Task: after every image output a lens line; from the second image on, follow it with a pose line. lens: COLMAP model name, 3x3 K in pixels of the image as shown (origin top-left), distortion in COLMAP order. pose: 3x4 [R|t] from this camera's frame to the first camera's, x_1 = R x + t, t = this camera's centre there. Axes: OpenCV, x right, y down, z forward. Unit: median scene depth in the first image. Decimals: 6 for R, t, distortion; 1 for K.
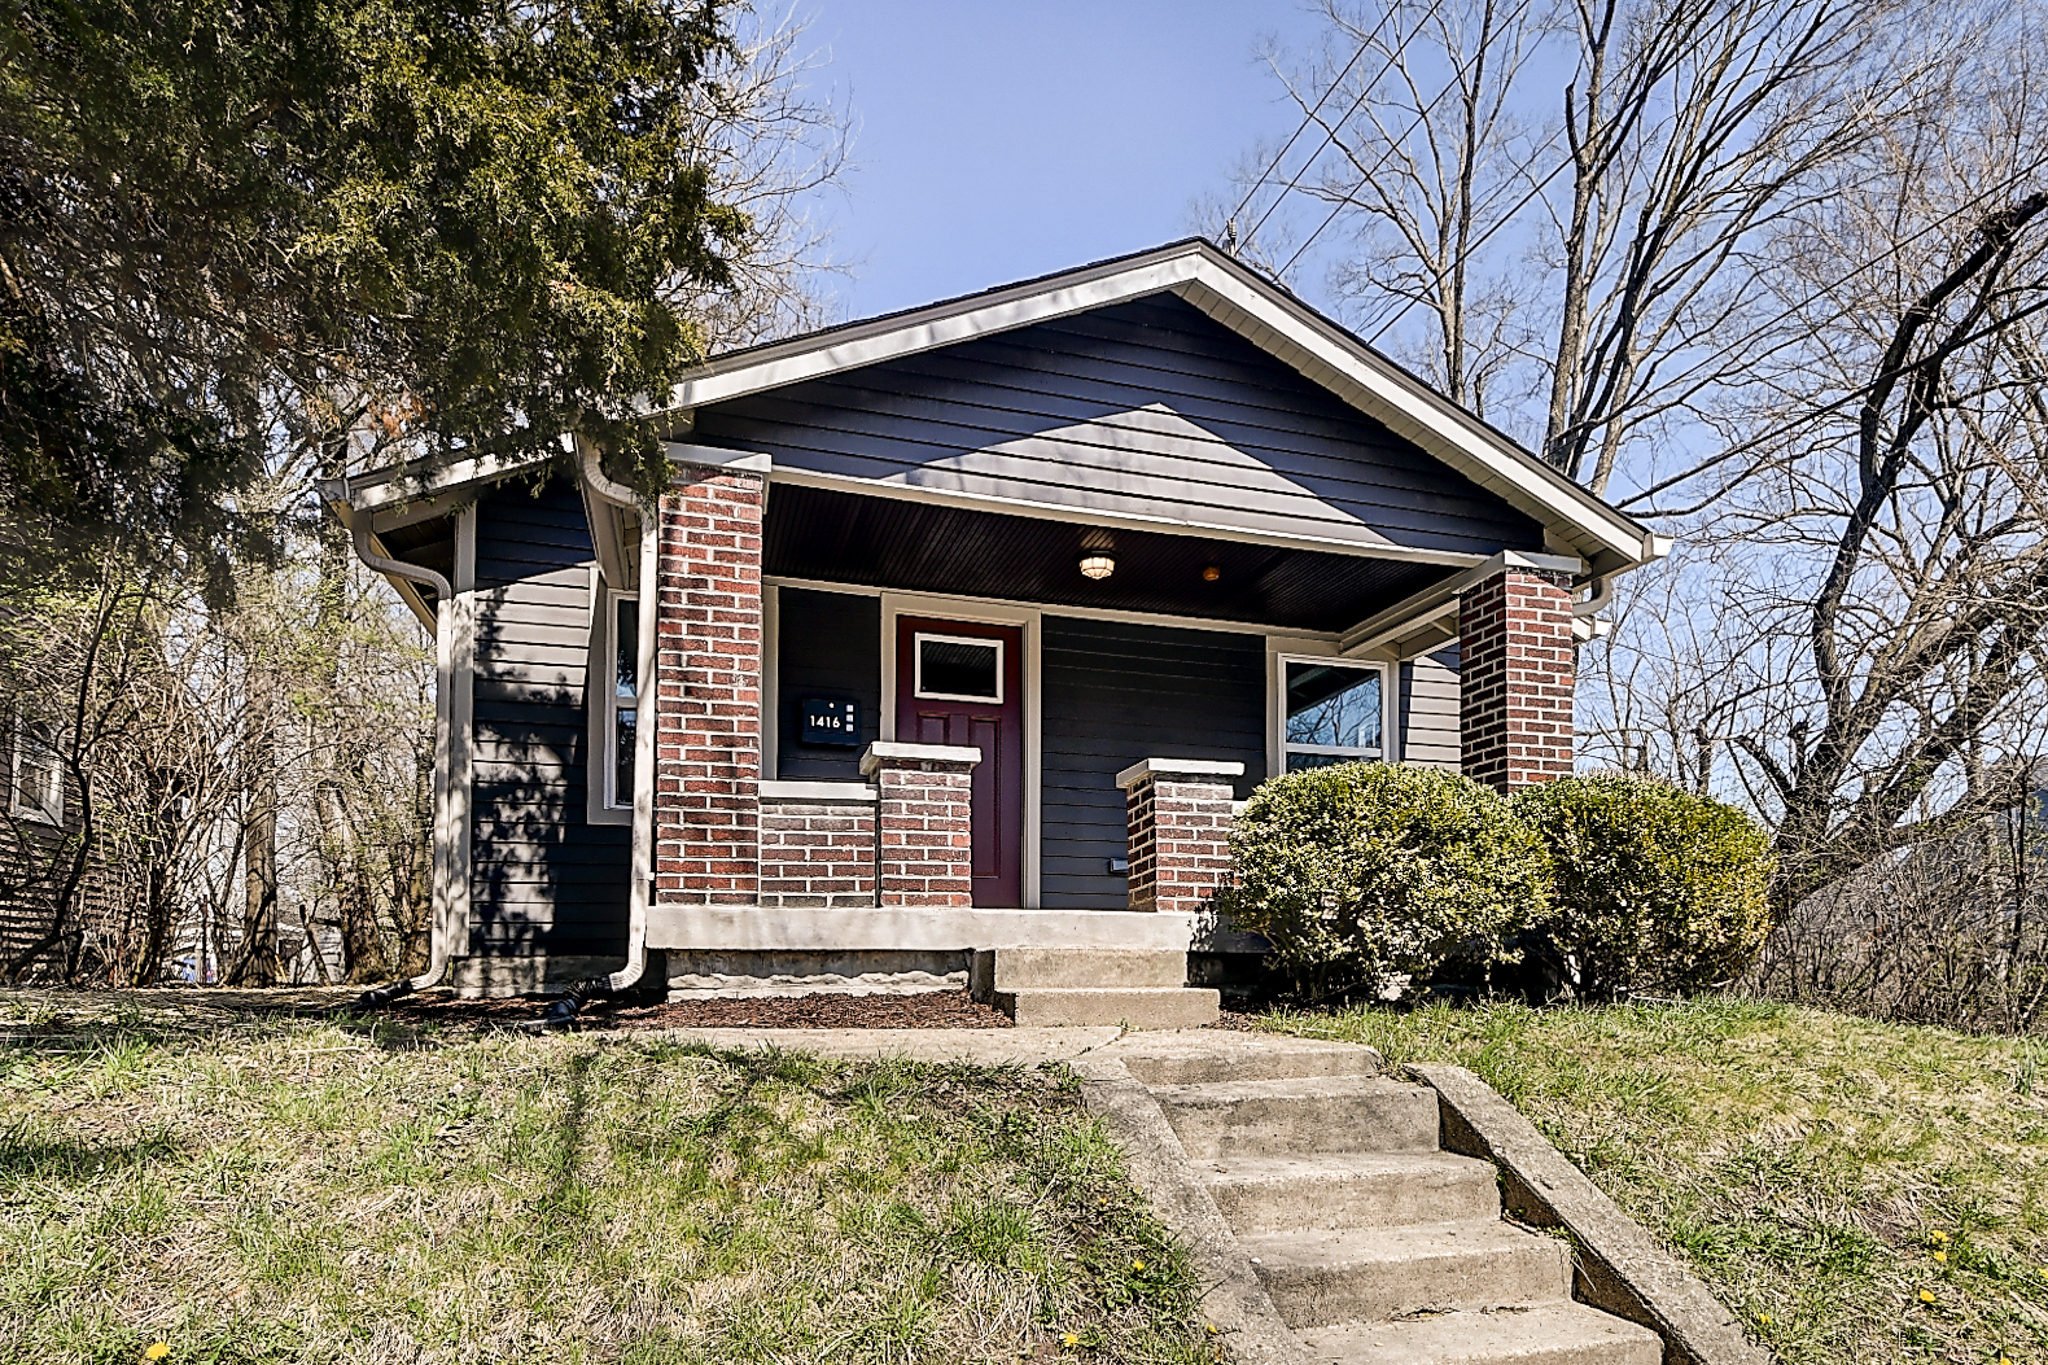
lens RADIAL K [[923.2, 0, 1023.7], [0, 923.2, 774.9], [0, 0, 1]] dist [-0.003327, -0.000529]
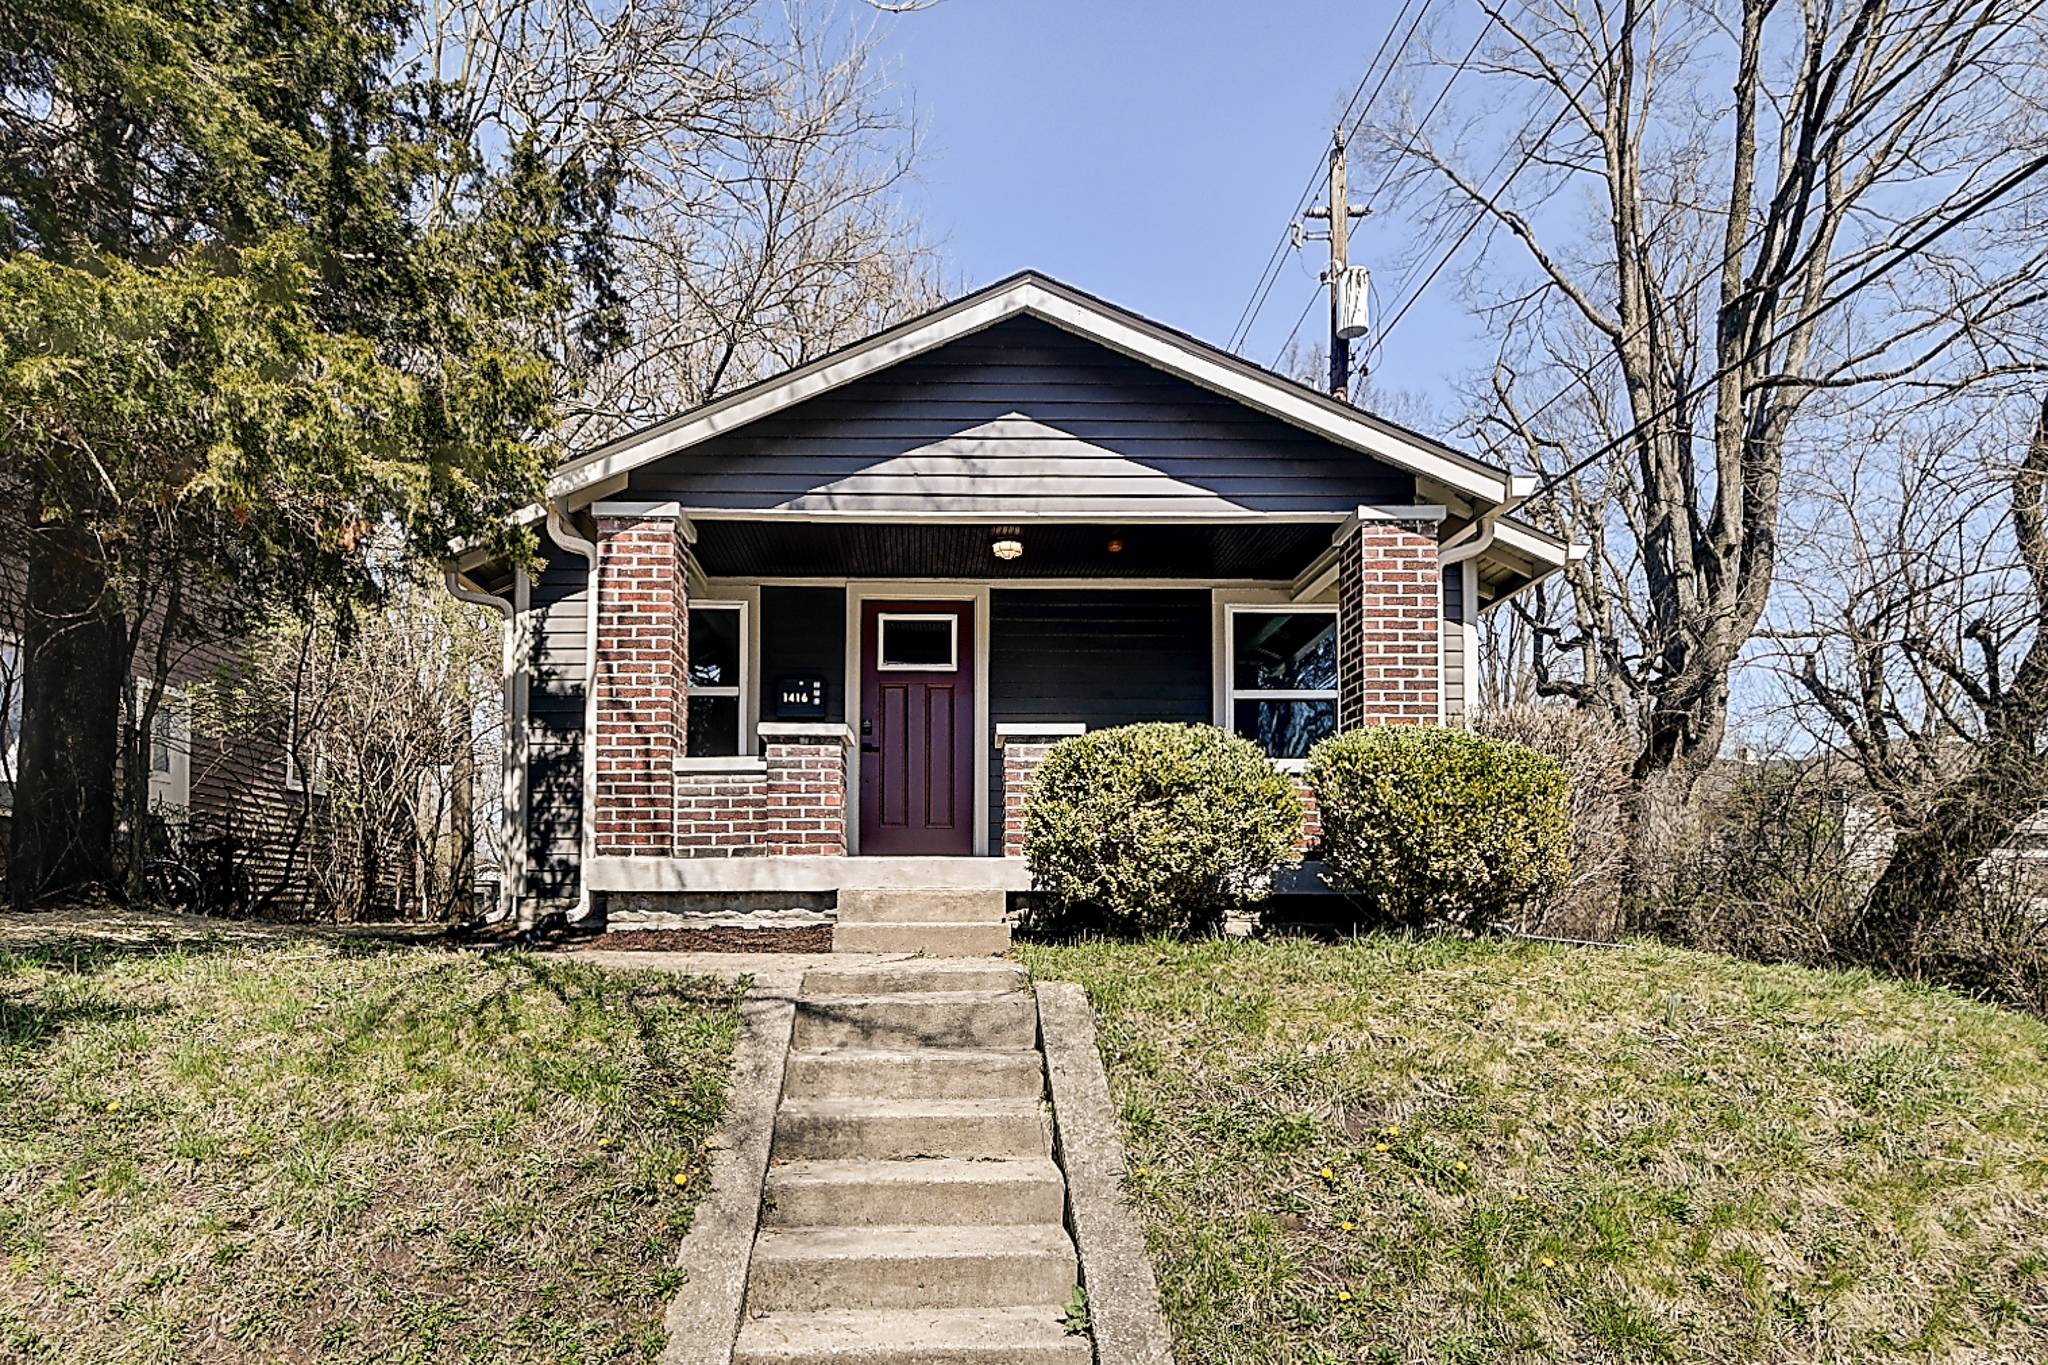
lens RADIAL K [[951.4, 0, 1024.0], [0, 951.4, 682.5], [0, 0, 1]] dist [-0.000324, -0.010663]
pose [[0.973985, -0.053449, -0.220220, 0.420843], [0.047810, 0.998379, -0.030865, -0.030528], [0.221513, 0.019533, 0.974962, -0.155549]]
